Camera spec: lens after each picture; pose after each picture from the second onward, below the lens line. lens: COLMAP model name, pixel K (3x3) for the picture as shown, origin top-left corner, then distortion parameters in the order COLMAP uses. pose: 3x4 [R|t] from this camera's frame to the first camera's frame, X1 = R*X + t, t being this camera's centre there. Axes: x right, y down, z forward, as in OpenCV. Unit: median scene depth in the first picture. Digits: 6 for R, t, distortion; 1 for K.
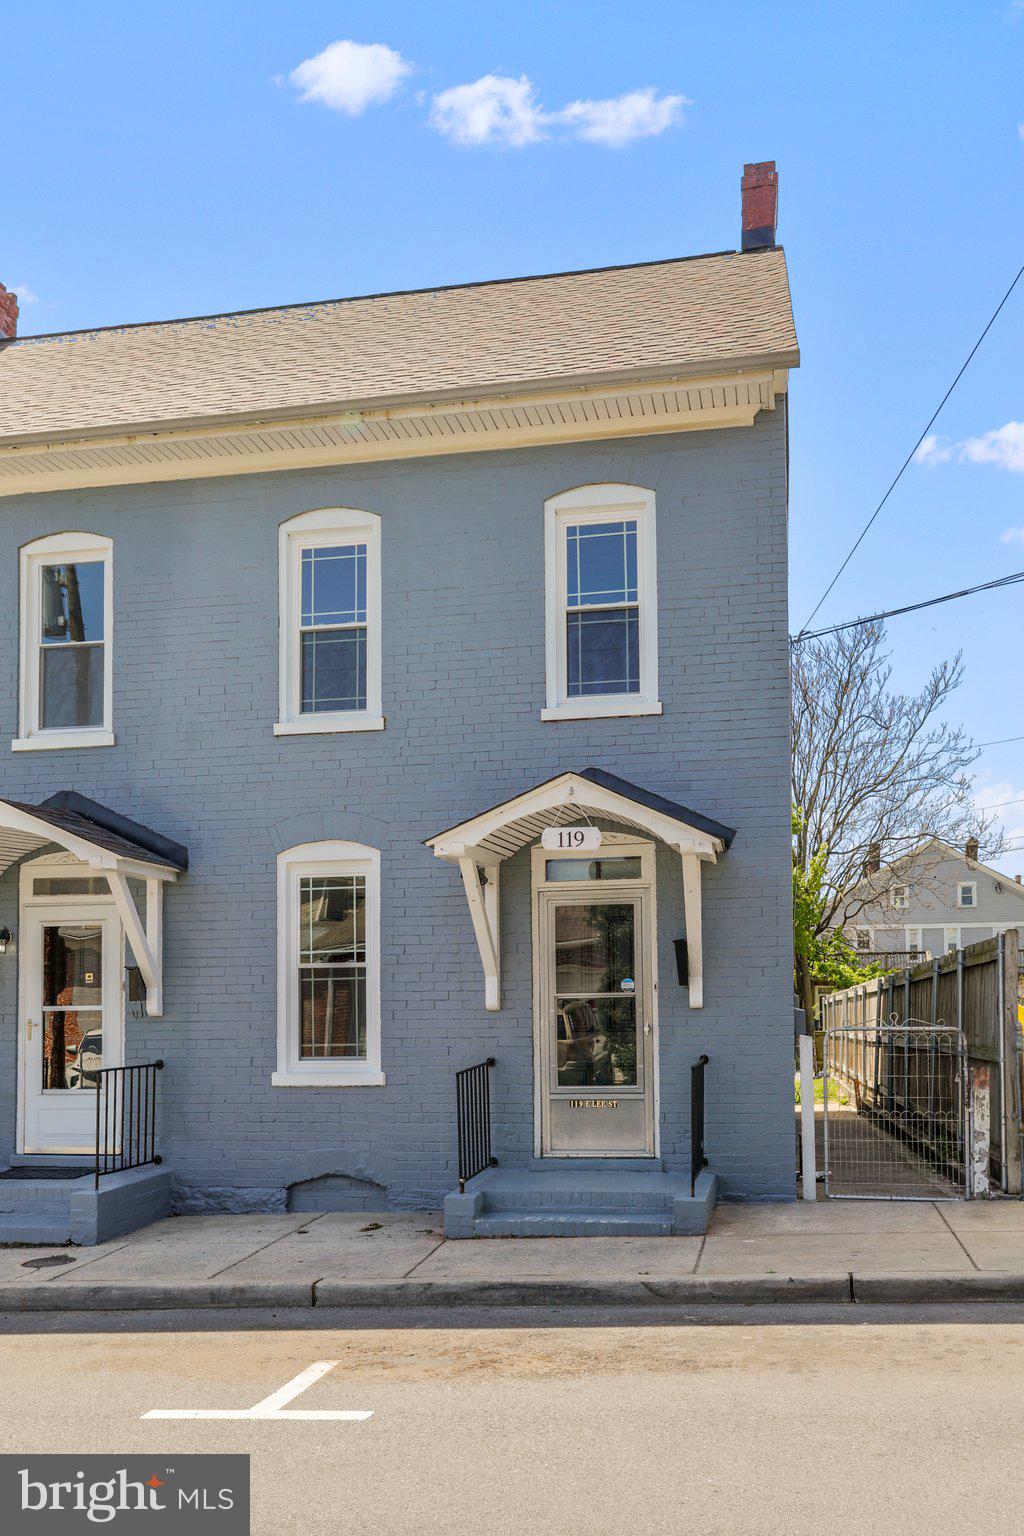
lens RADIAL K [[1392.8, 0, 443.3], [0, 1392.8, 776.8], [0, 0, 1]] dist [0.007586, -0.004155]
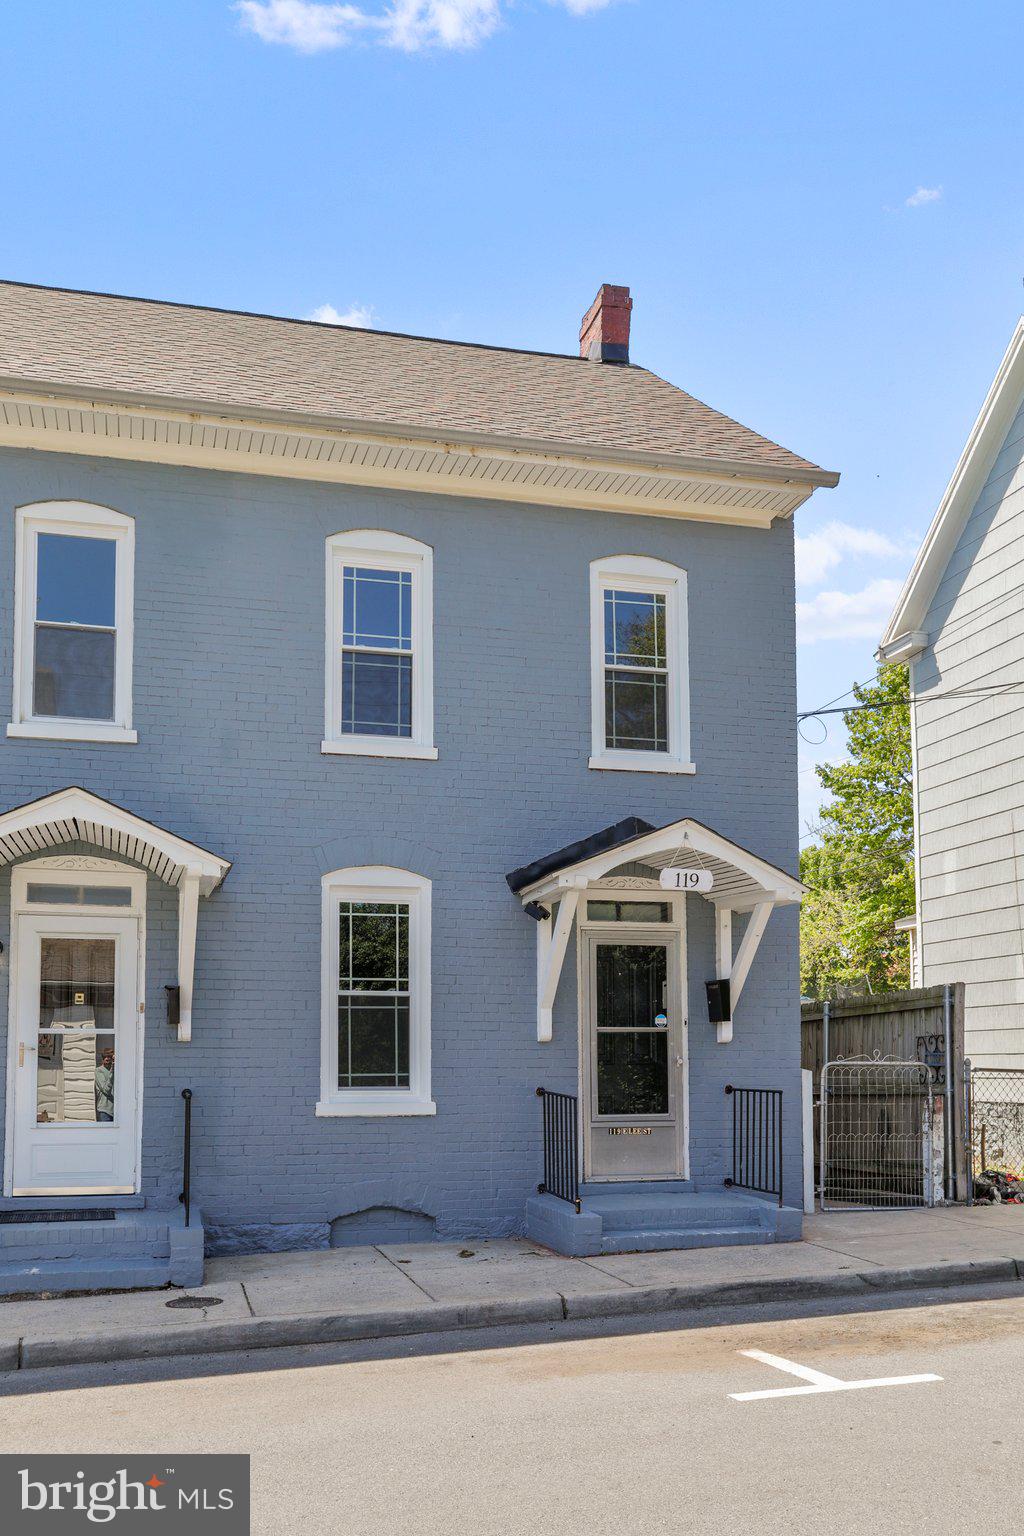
lens RADIAL K [[1408.5, 0, 470.6], [0, 1408.5, 815.6], [0, 0, 1]] dist [0.008602, -0.008372]
pose [[0.891507, 0.094993, 0.442935, -0.483207], [-0.083547, 0.995472, -0.045334, 0.051856], [-0.445235, 0.003410, 0.895407, 0.086601]]
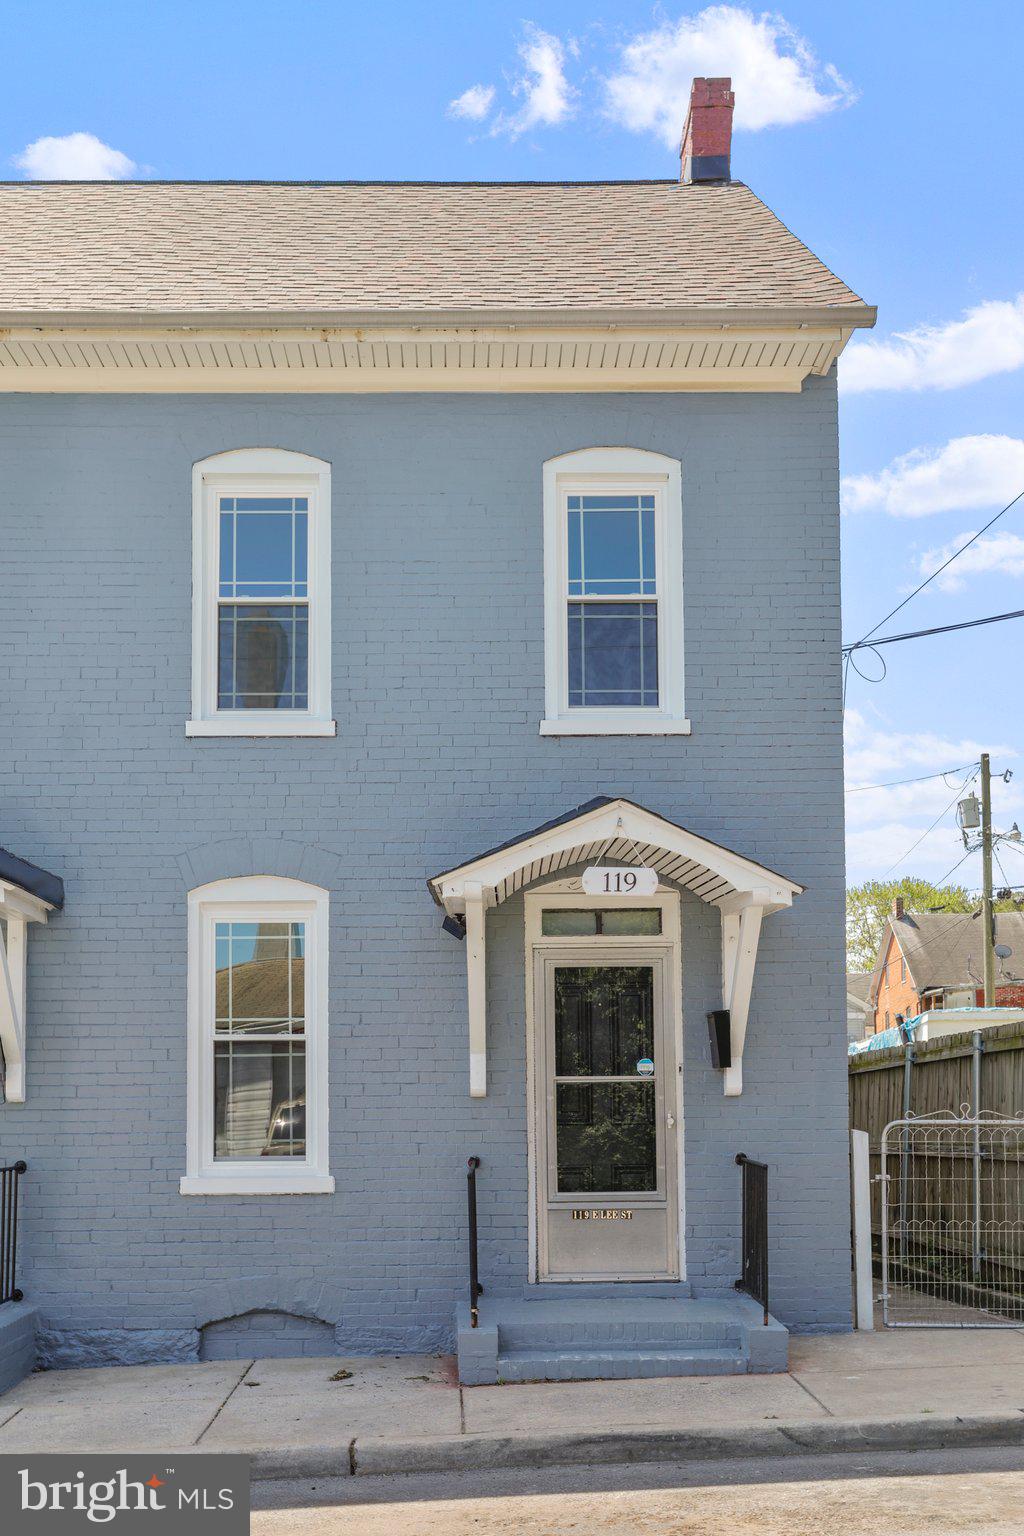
lens RADIAL K [[1757.4, 0, 423.2], [0, 1757.4, 796.3], [0, 0, 1]] dist [0.016475, 0.030675]
pose [[0.975793, 0.045846, 0.213837, -0.210722], [-0.042043, 0.998867, -0.022303, 0.020454], [-0.214617, 0.012772, 0.976615, 0.030166]]
